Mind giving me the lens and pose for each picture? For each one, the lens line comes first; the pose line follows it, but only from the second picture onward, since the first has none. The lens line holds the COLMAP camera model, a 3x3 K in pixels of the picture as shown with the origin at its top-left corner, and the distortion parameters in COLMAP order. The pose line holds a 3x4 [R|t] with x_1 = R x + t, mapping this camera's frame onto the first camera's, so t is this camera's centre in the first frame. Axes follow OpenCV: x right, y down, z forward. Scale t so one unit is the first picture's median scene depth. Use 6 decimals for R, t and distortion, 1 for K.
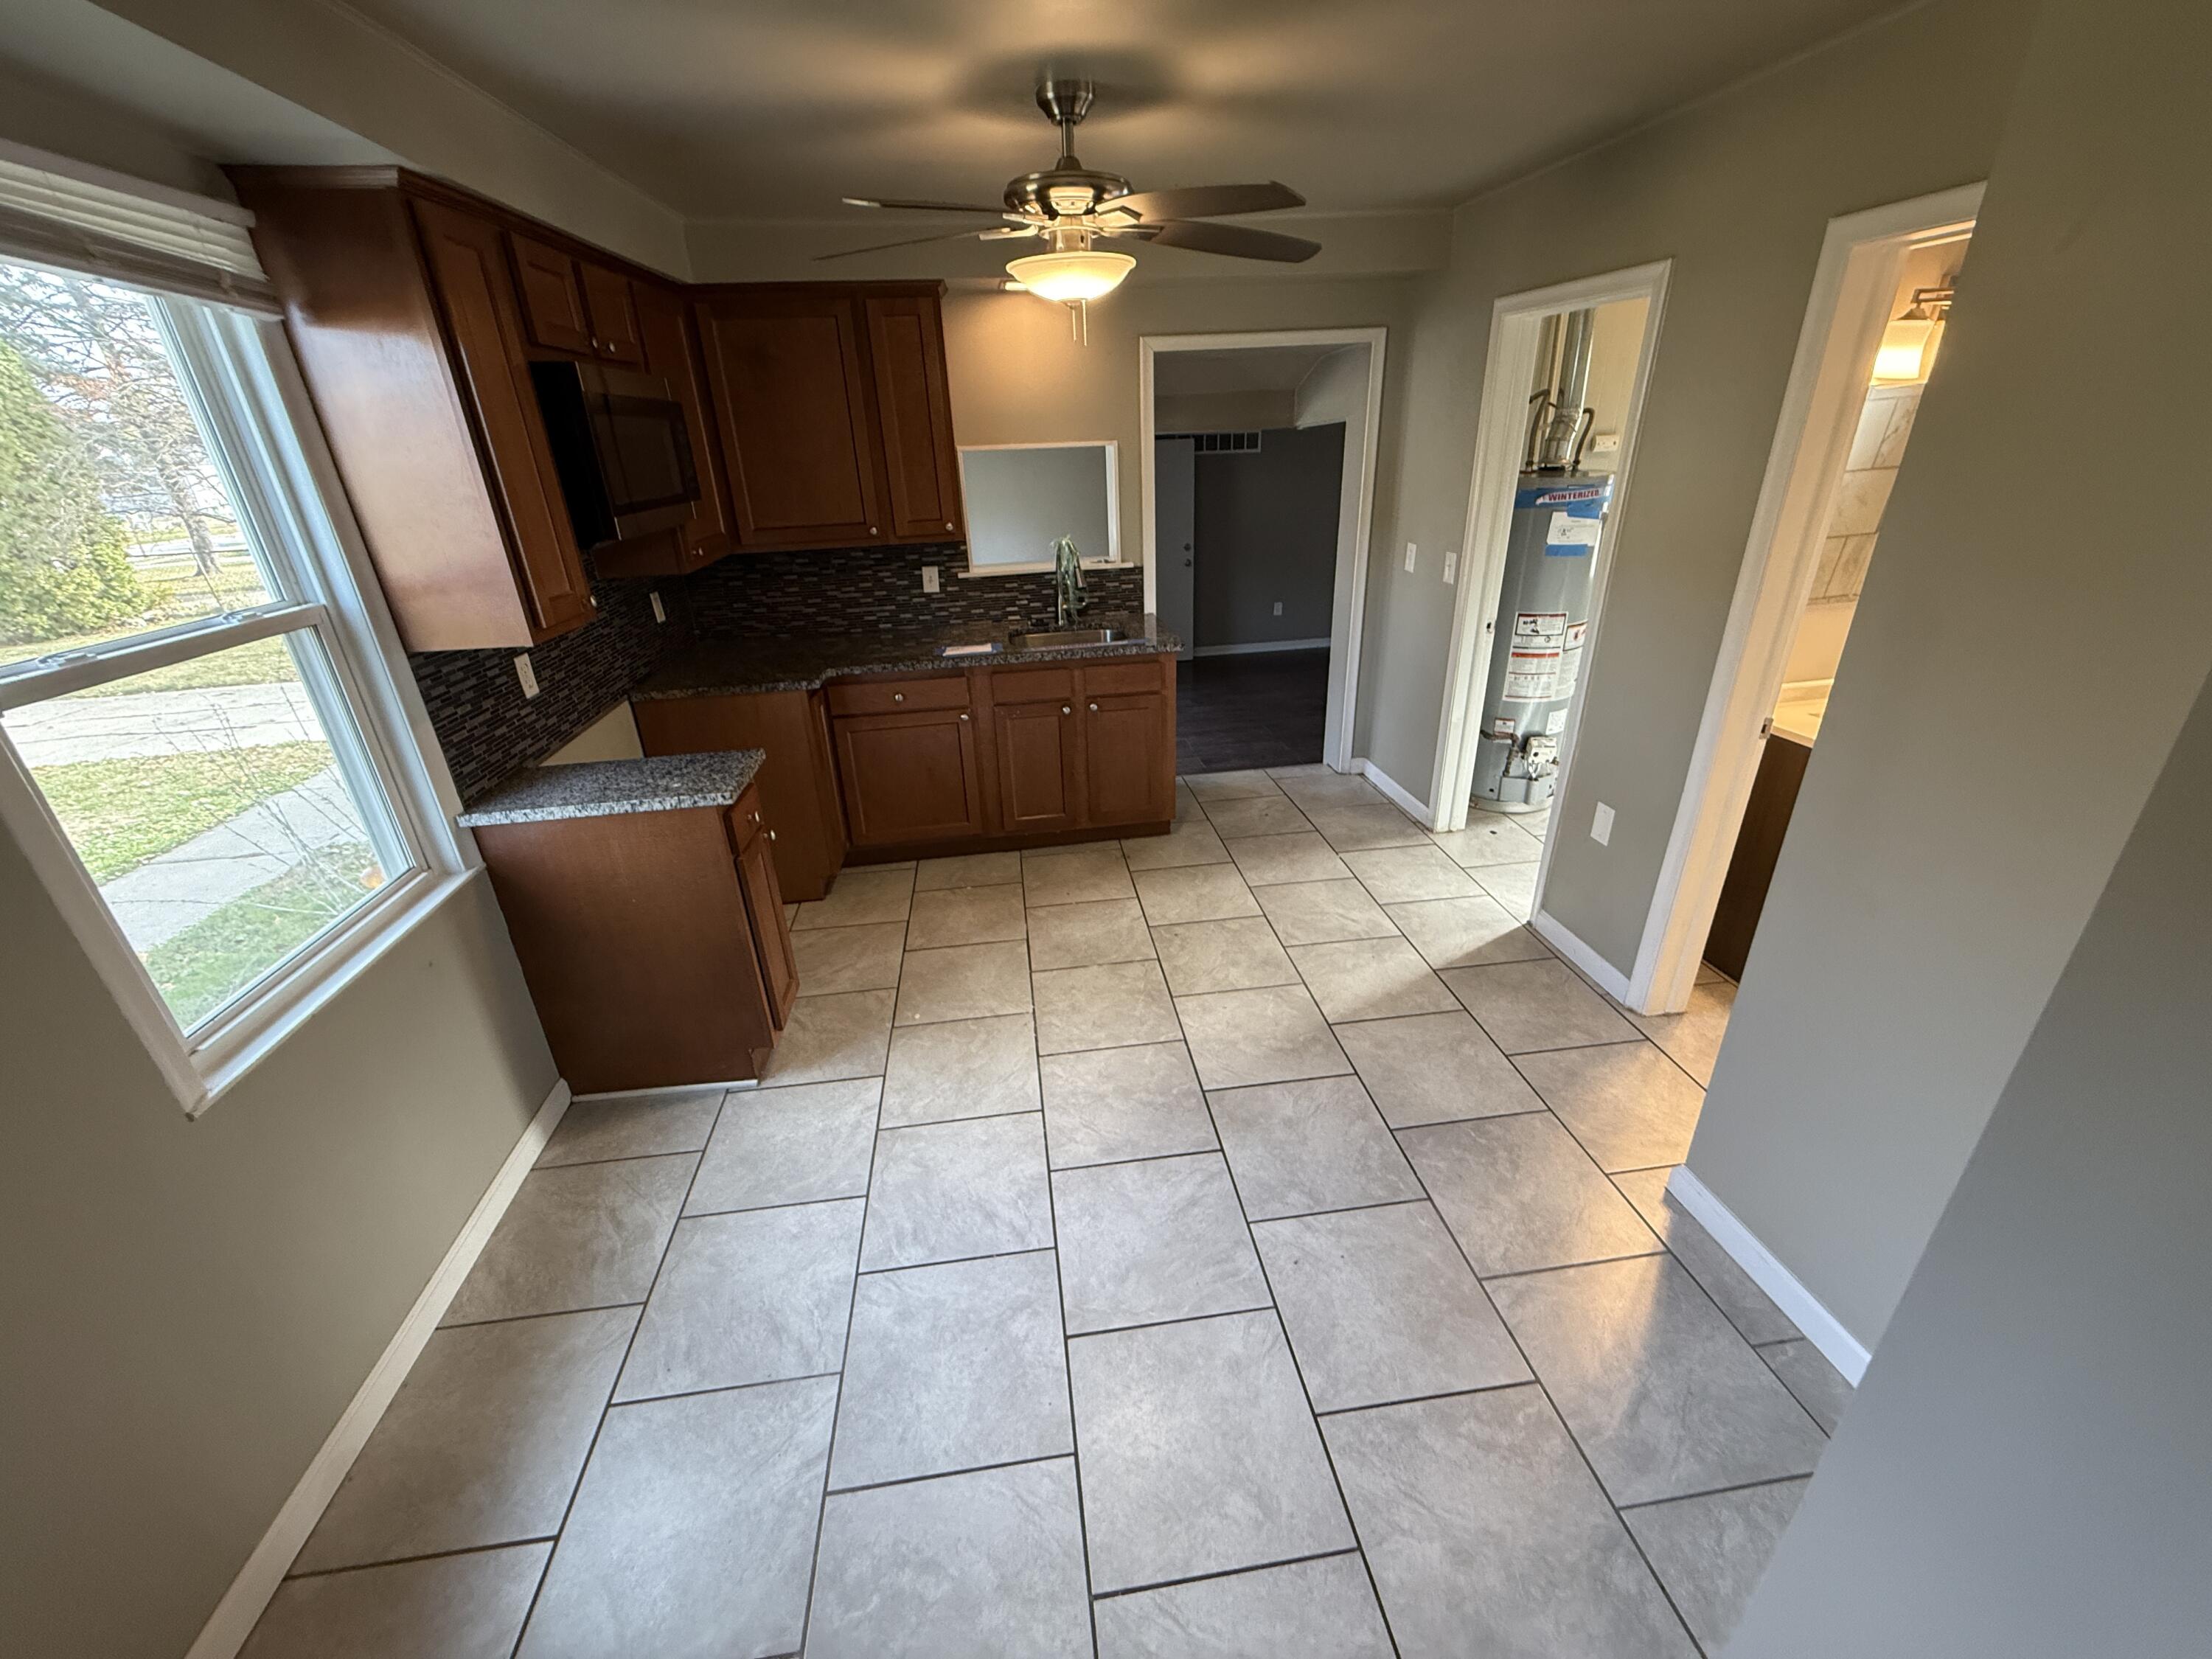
lens RADIAL K [[881.6, 0, 1109.4], [0, 881.6, 837.5], [0, 0, 1]] dist [-0.001467, 0.000265]
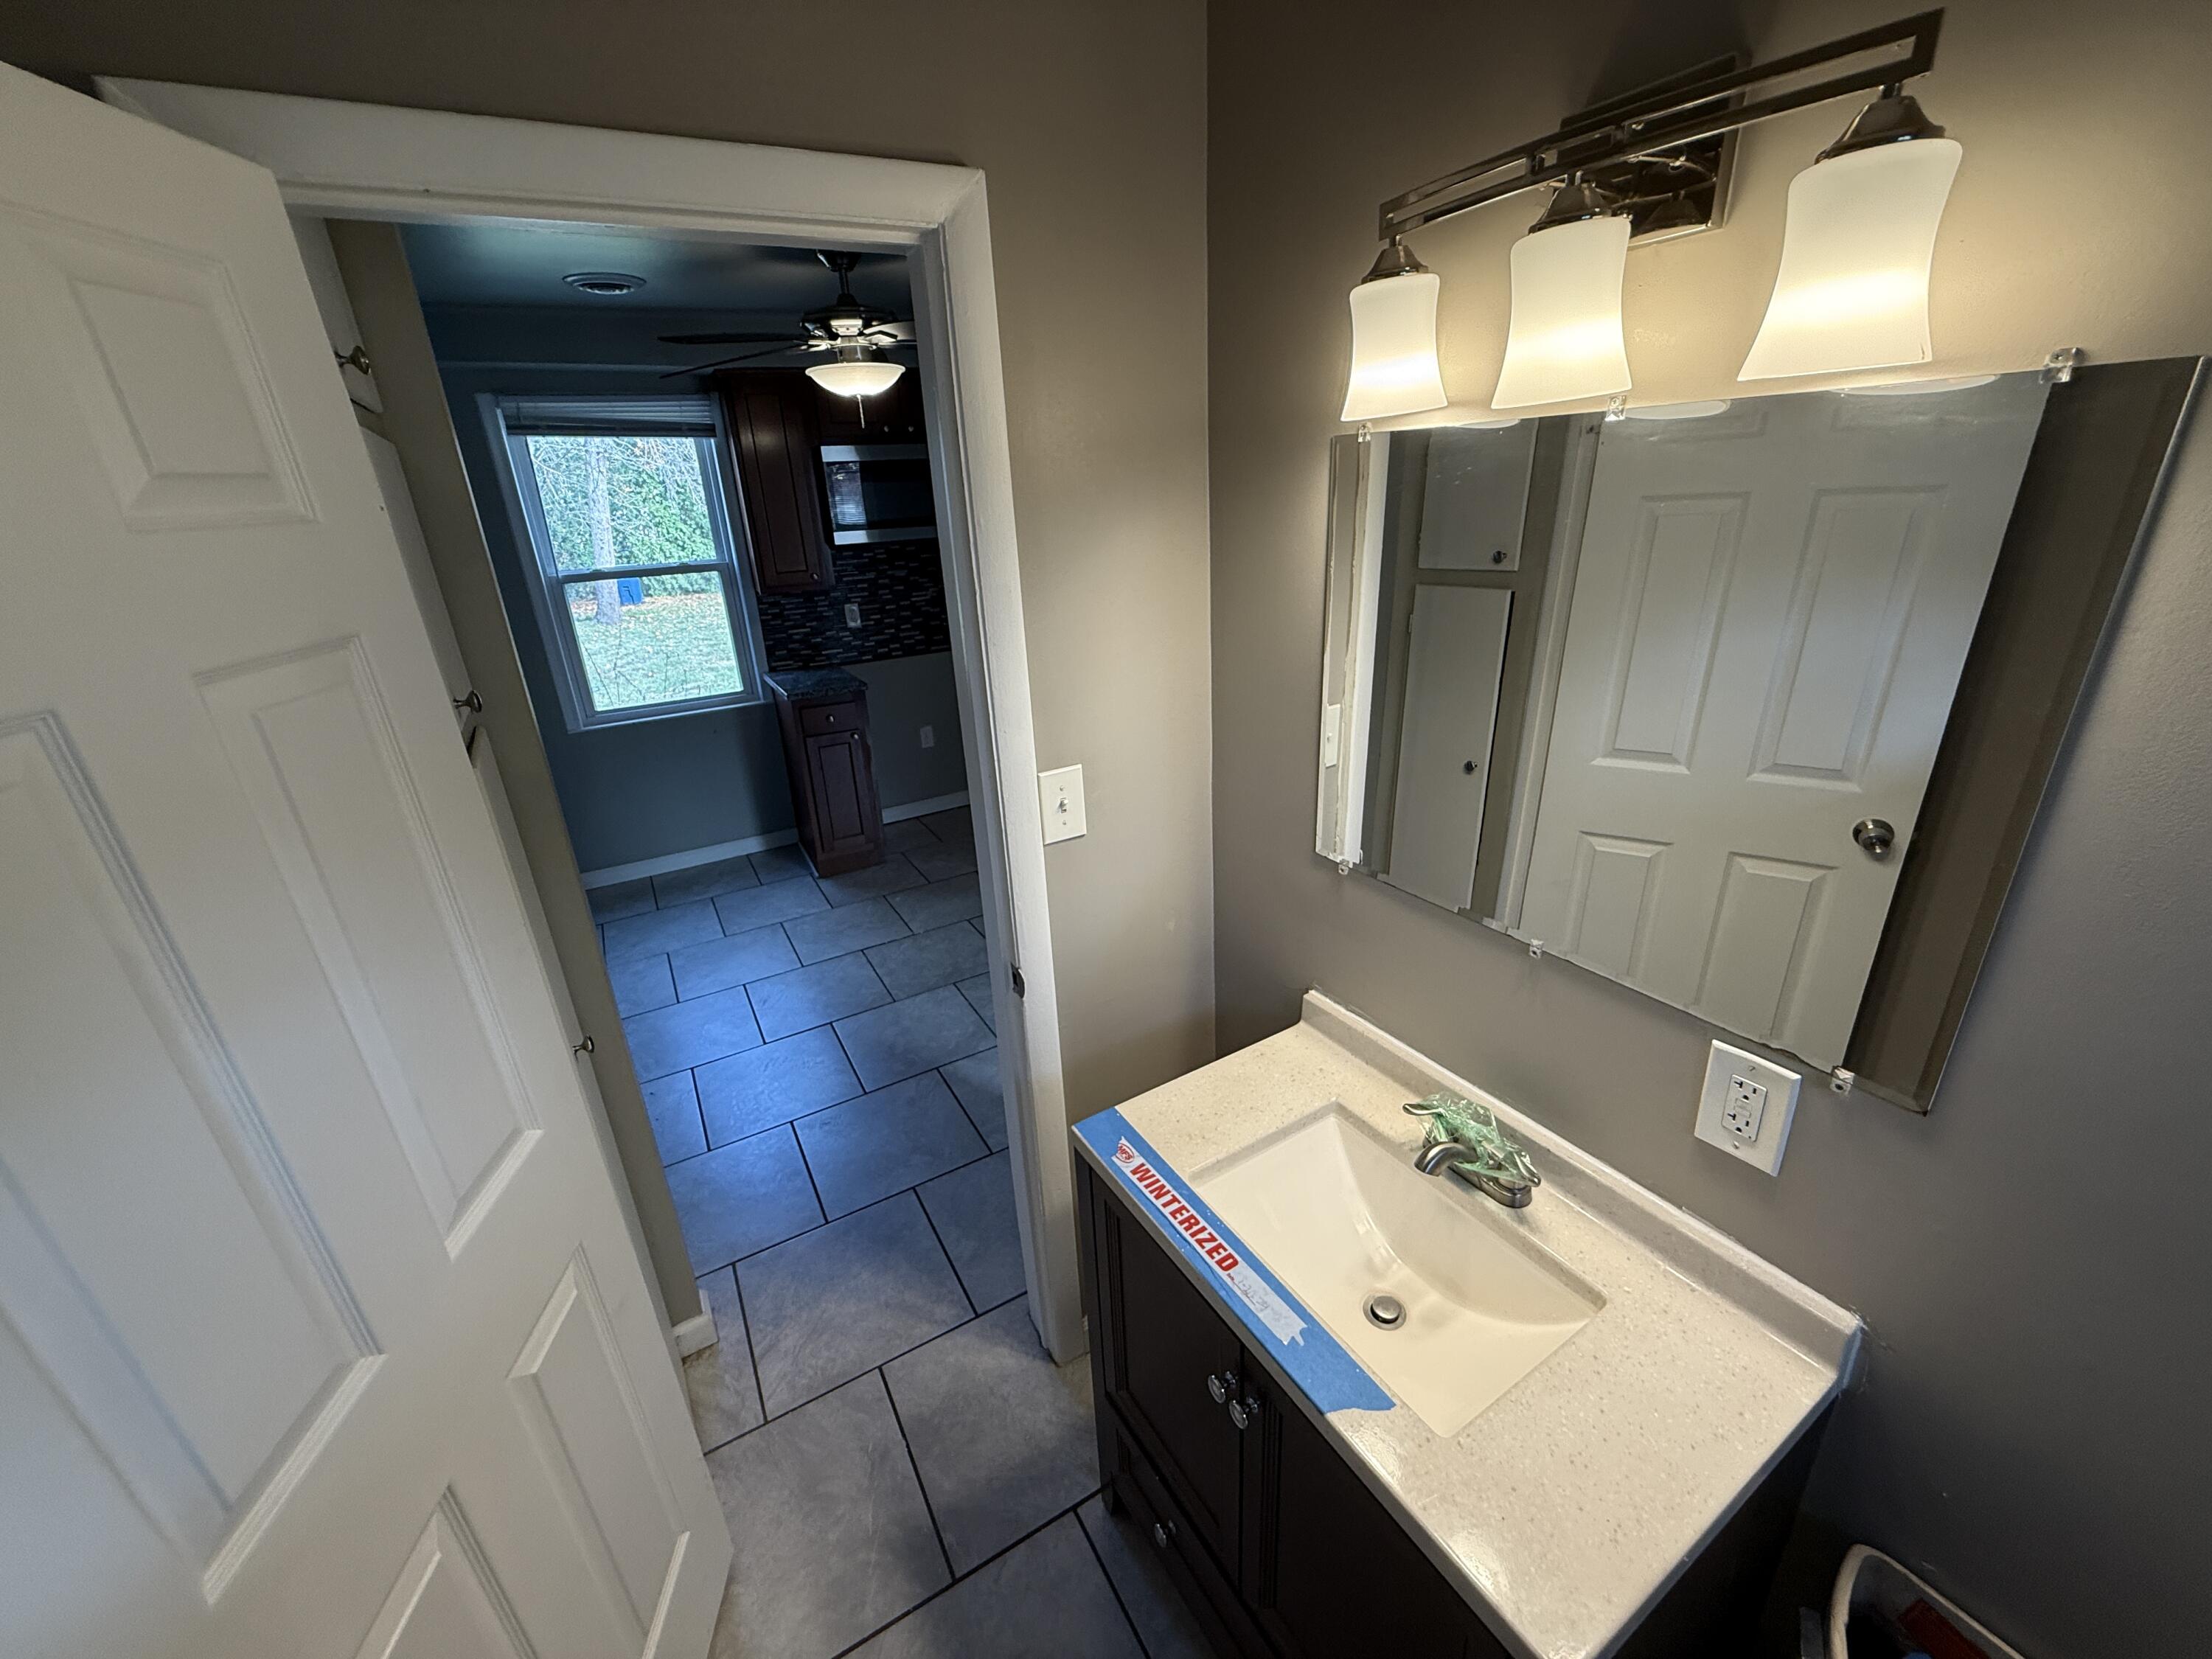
lens RADIAL K [[881.6, 0, 1110.7], [0, 881.6, 833.0], [0, 0, 1]] dist [-0.001467, 0.000265]
pose [[0.385583, 0.368247, -0.846003, 0.978807], [-0.363212, 0.903451, 0.227712, -0.307433], [0.848176, 0.219477, 0.482107, 0.548347]]
